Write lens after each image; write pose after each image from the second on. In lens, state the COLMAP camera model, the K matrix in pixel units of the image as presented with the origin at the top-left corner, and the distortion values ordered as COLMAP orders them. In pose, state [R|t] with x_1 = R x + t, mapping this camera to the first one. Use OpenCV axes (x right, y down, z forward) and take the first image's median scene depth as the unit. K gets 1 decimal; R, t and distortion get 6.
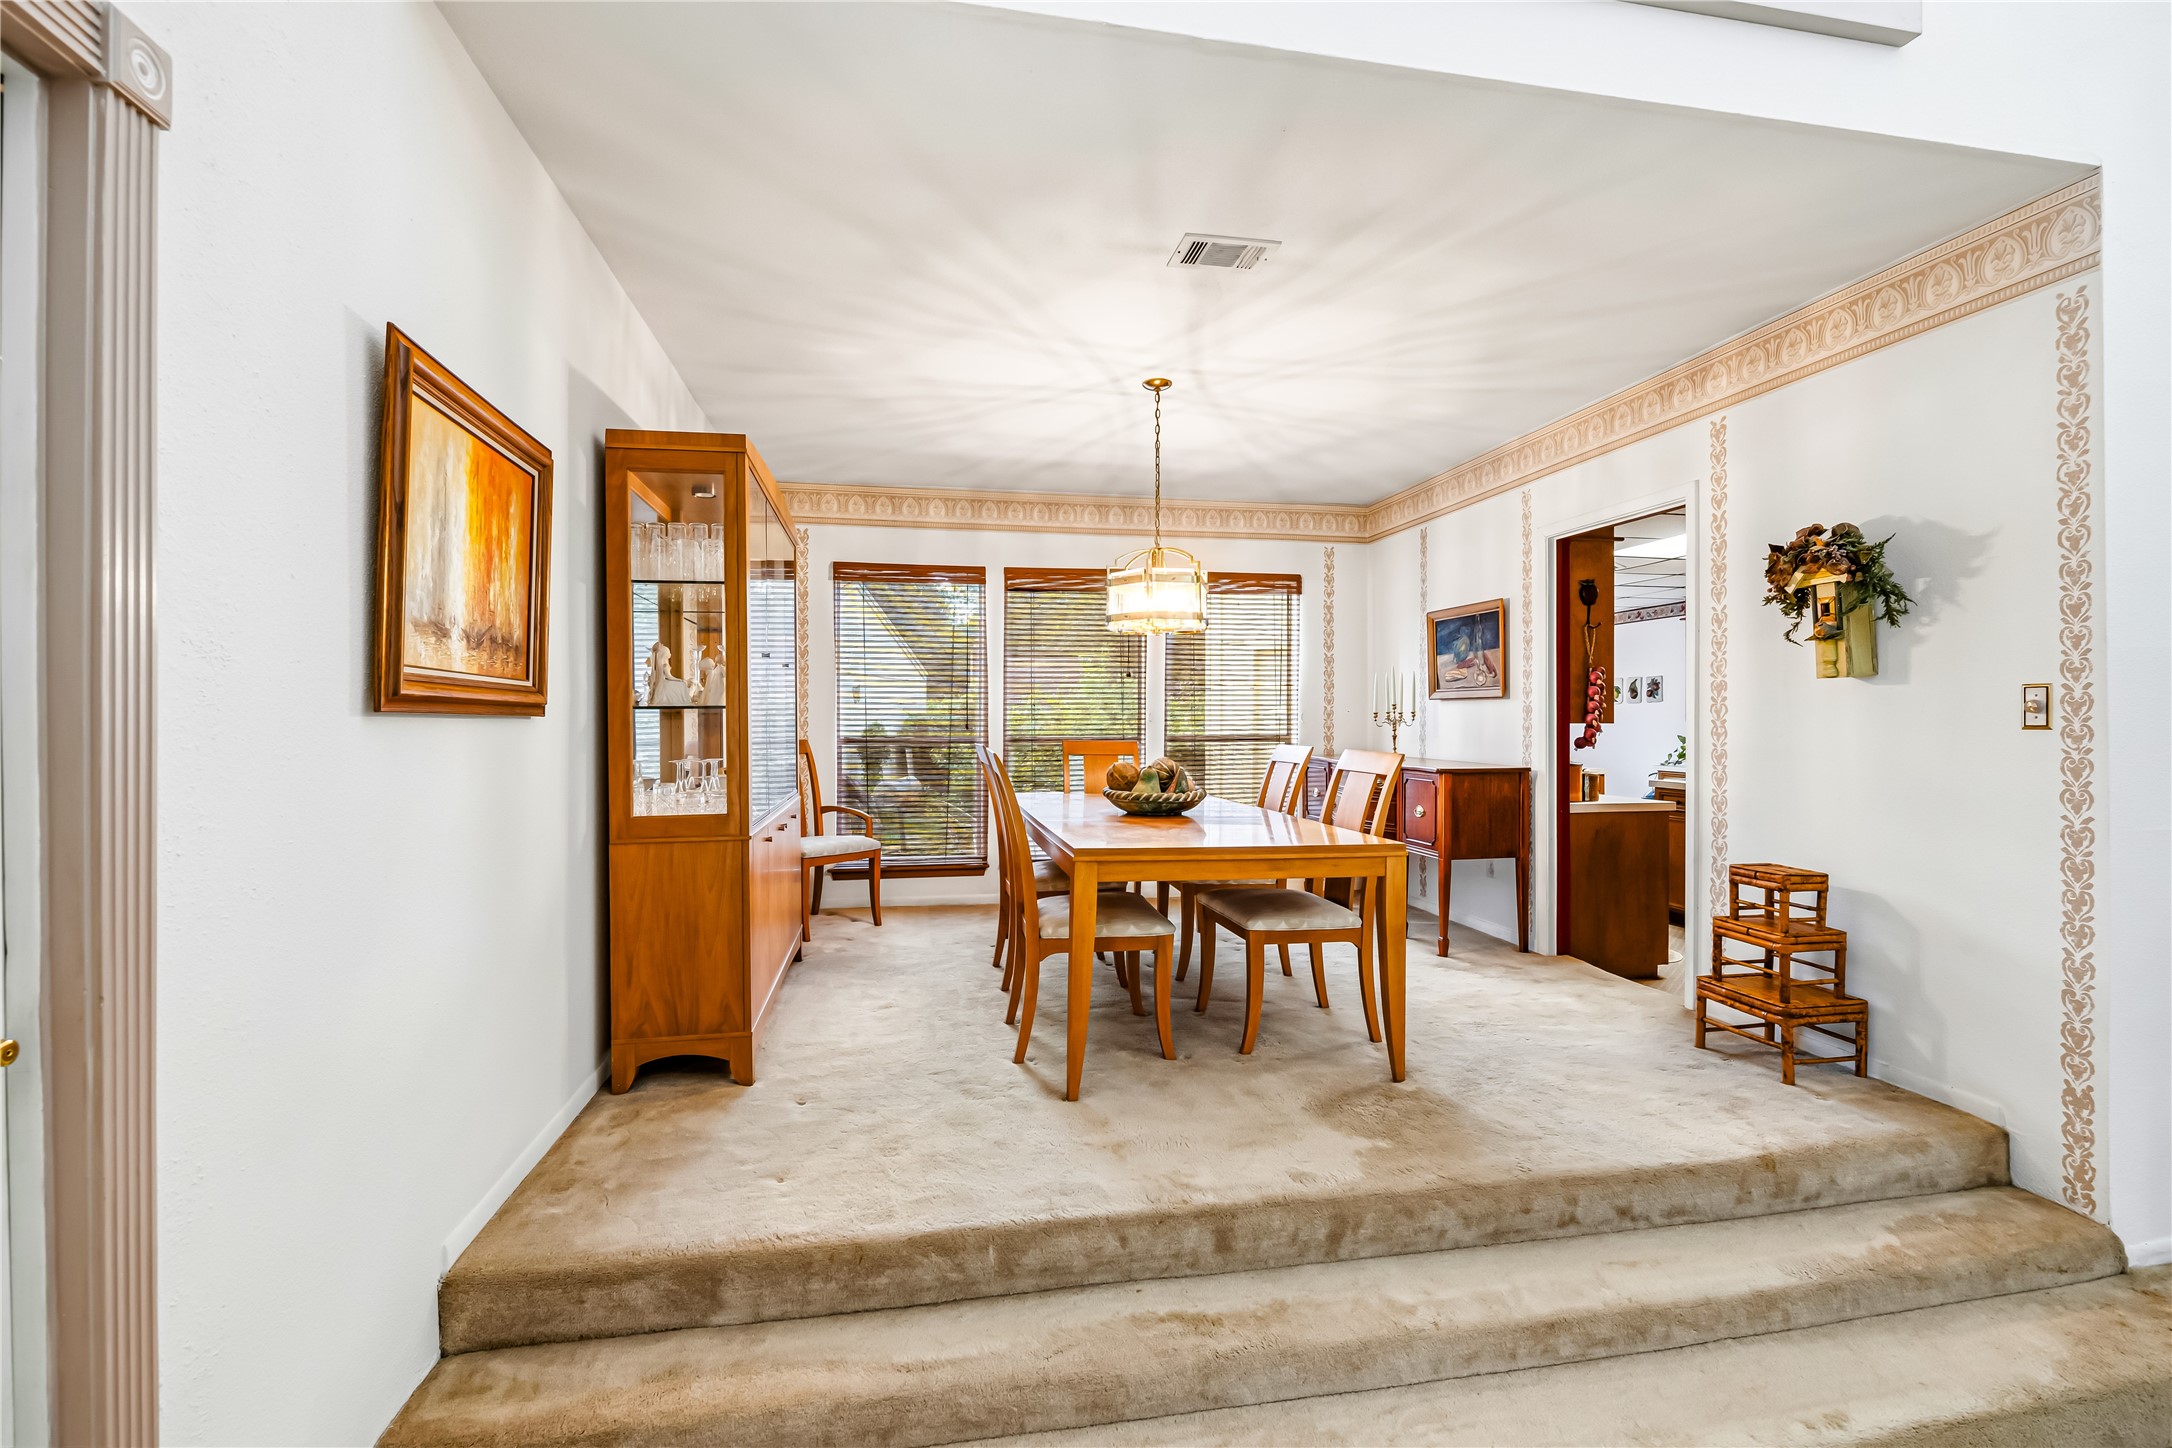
lens RADIAL K [[943.2, 0, 1084.5], [0, 943.2, 720.4], [0, 0, 1]] dist [-0.010350, 0.000585]
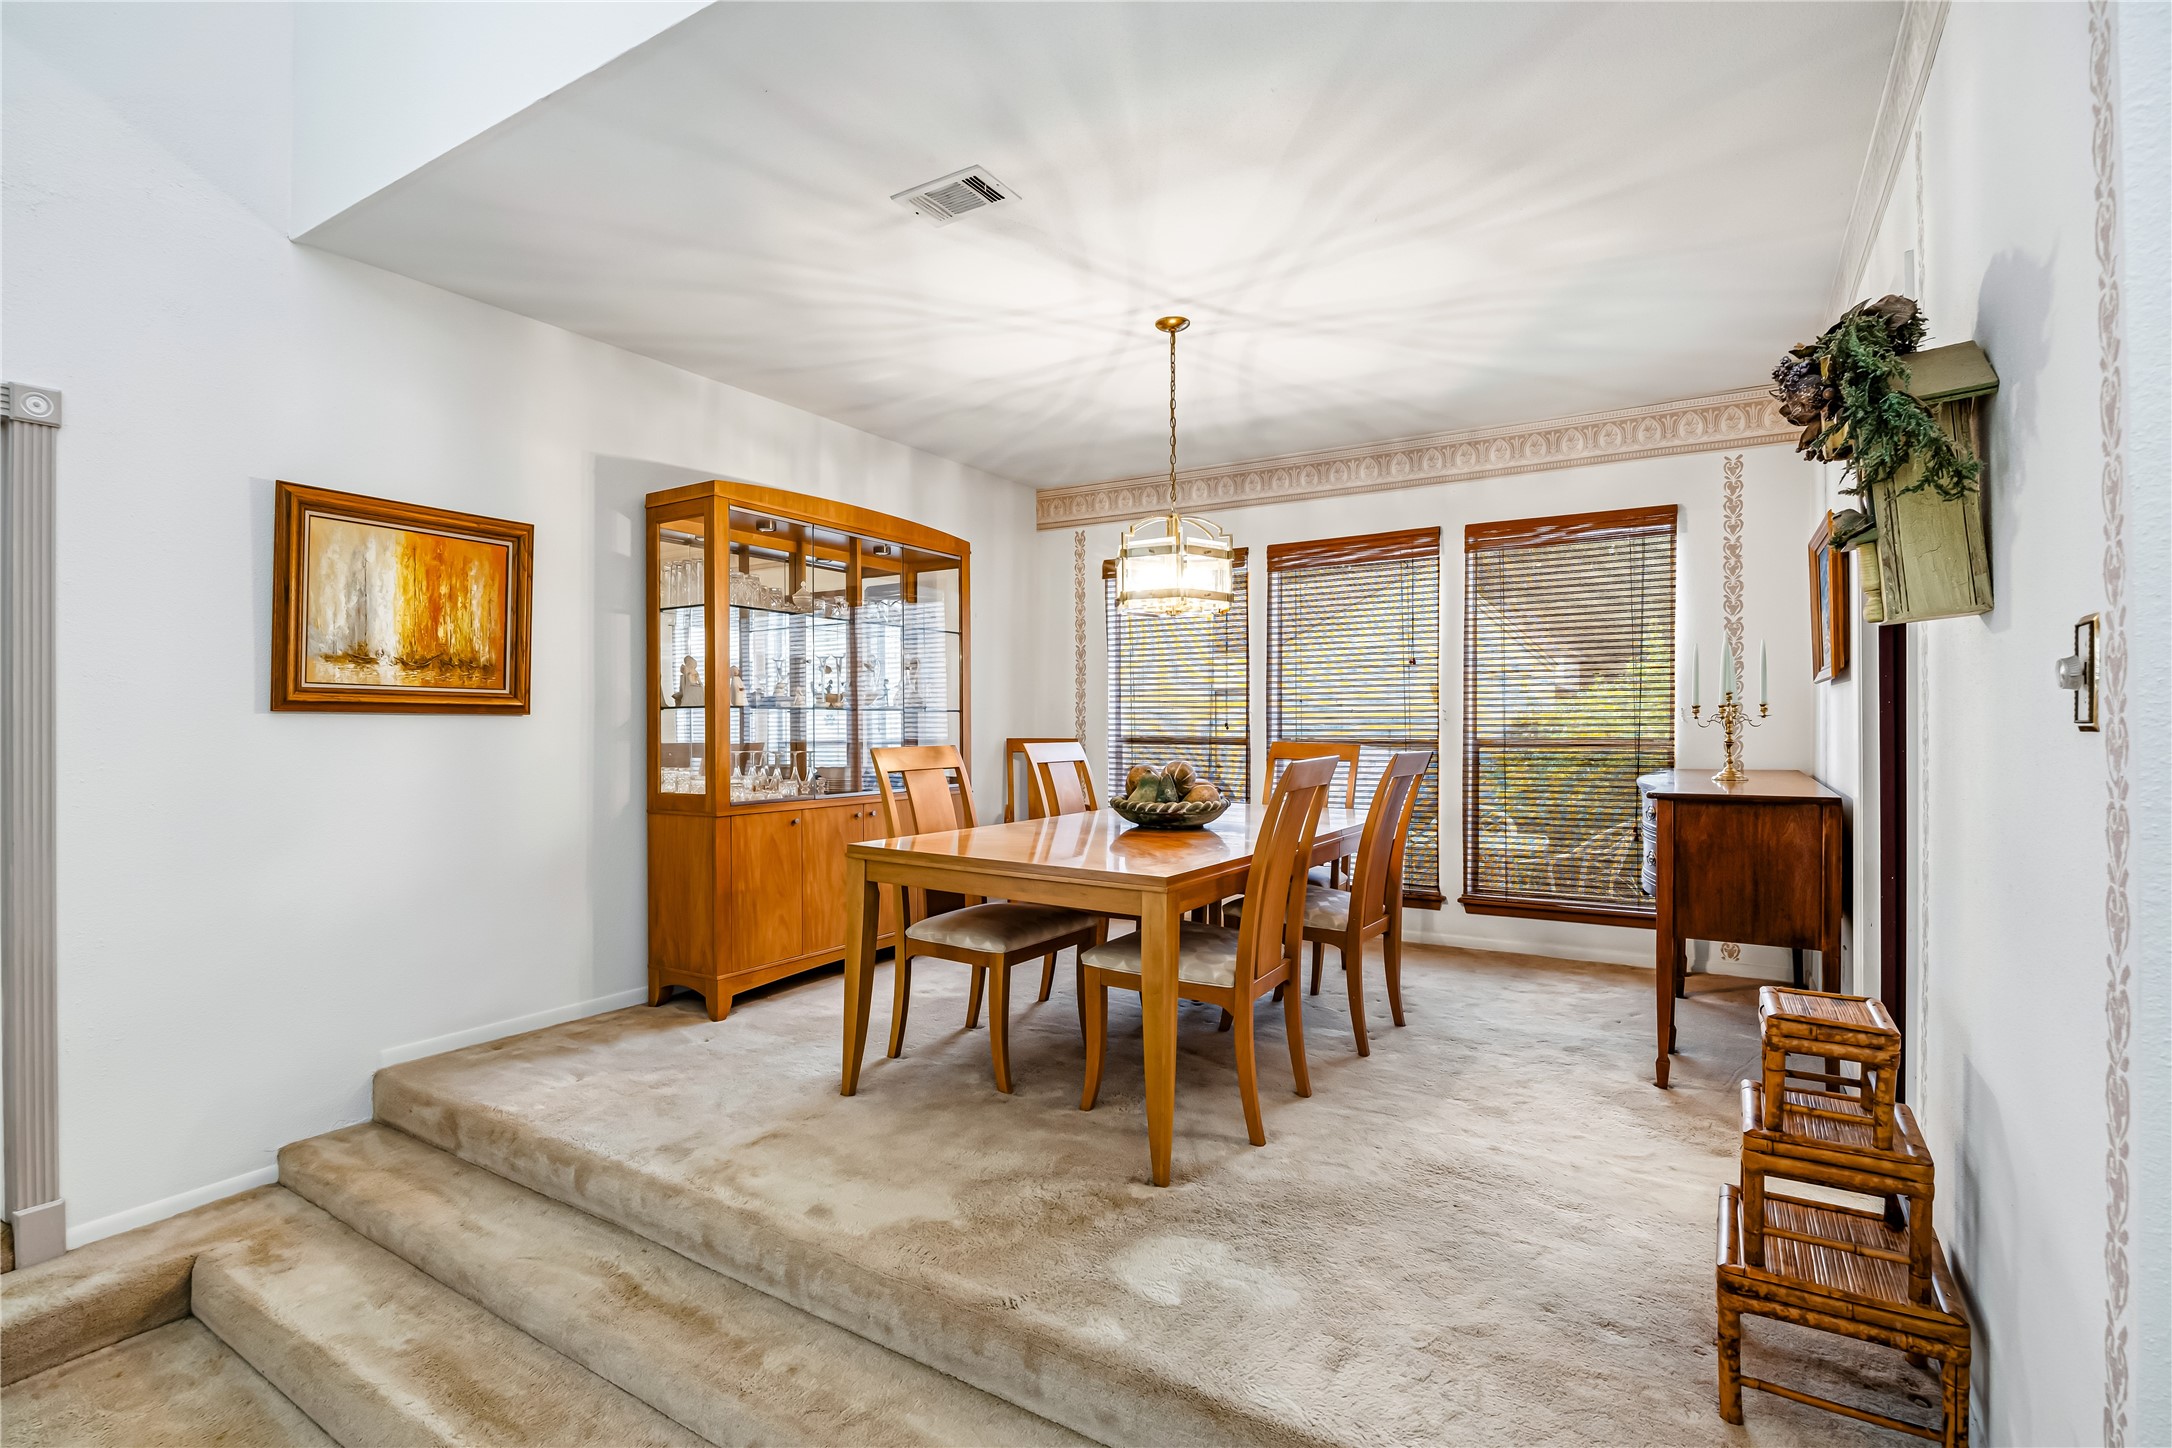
lens RADIAL K [[1026.3, 0, 1070.8], [0, 1026.3, 719.4], [0, 0, 1]] dist [-0.013012, -0.000922]
pose [[0.736381, -0.001164, -0.676566, 0.784317], [-0.000601, 0.999997, -0.002375, 0.004893], [0.676567, 0.002155, 0.736378, 0.312725]]
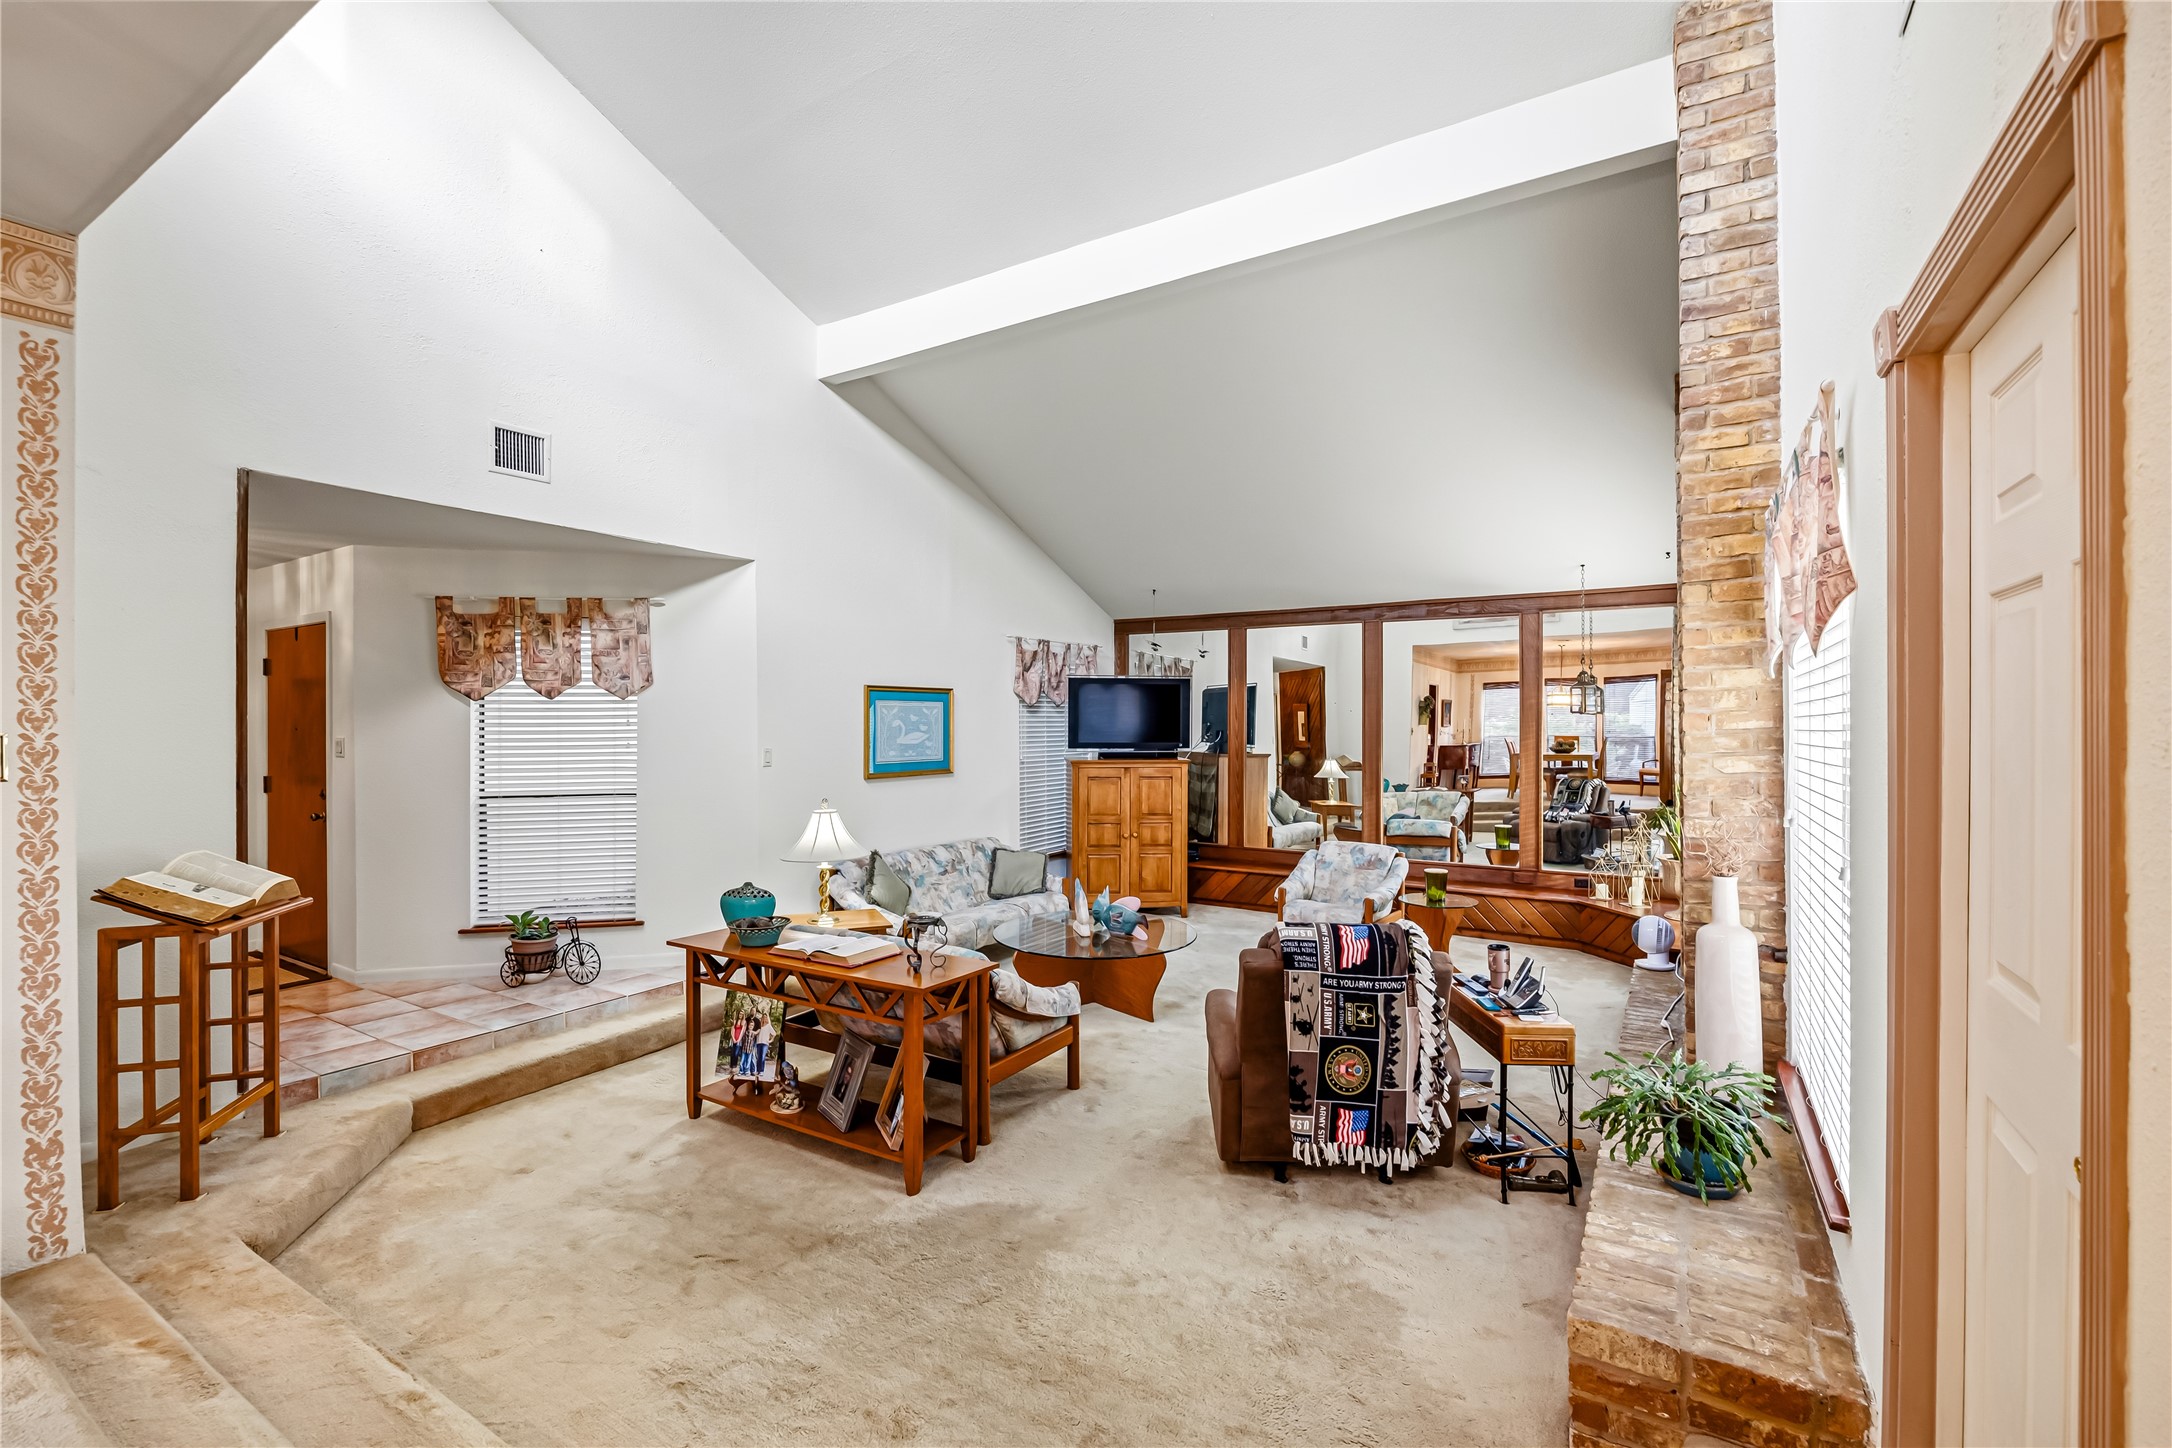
lens RADIAL K [[943.2, 0, 1087.2], [0, 943.2, 724.4], [0, 0, 1]] dist [-0.010350, 0.000585]
pose [[-0.743103, 0.000187, 0.669177, -0.316298], [0.001634, 0.999997, 0.001535, -0.036386], [-0.669175, 0.002234, -0.743101, 0.732274]]
